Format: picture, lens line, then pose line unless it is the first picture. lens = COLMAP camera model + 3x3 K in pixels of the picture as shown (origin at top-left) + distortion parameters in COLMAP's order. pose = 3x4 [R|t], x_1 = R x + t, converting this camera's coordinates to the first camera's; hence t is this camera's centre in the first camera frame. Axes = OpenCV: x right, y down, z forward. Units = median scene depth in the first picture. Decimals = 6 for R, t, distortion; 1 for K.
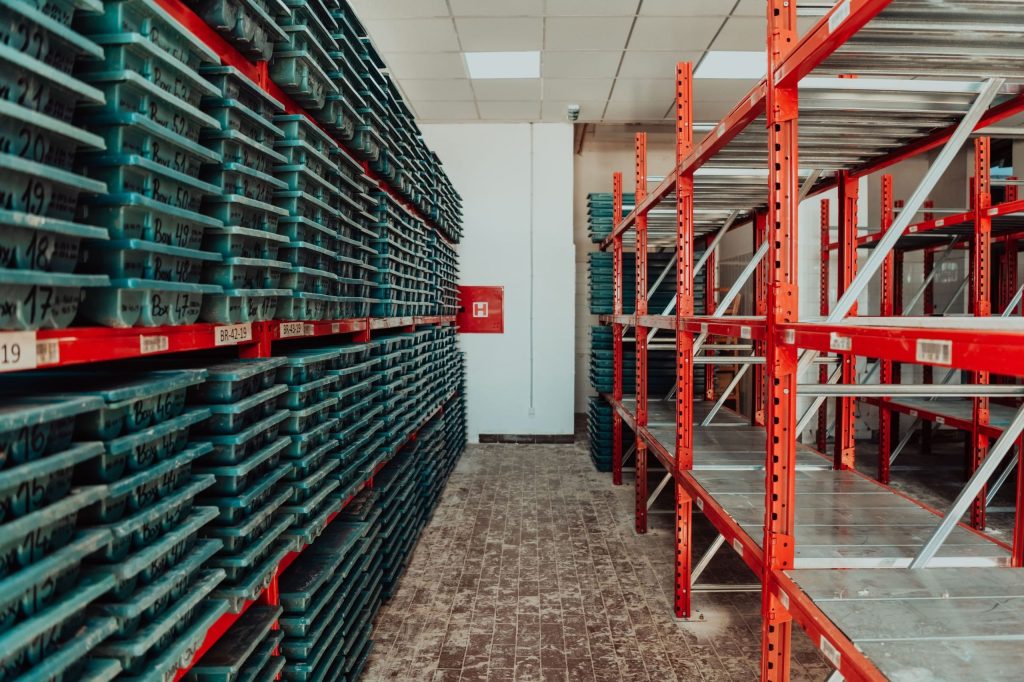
lens RADIAL K [[695.8, 0, 512.0], [0, 695.8, 341.0], [0, 0, 1]] dist [-0.077528, 0.017741]
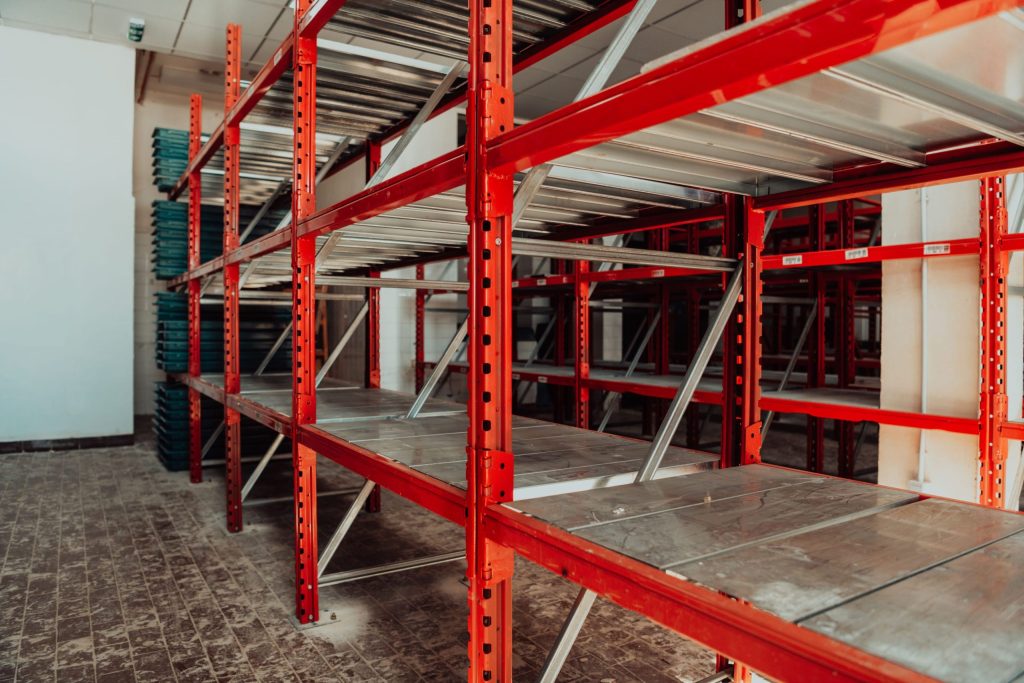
lens RADIAL K [[695.8, 0, 512.0], [0, 695.8, 341.5], [0, 0, 1]] dist [-0.077528, 0.017741]
pose [[0.822588, -0.003293, 0.568628, 0.006413], [0.014580, 0.999777, -0.015302, 0.095183], [-0.568450, 0.020878, 0.822453, 0.216124]]
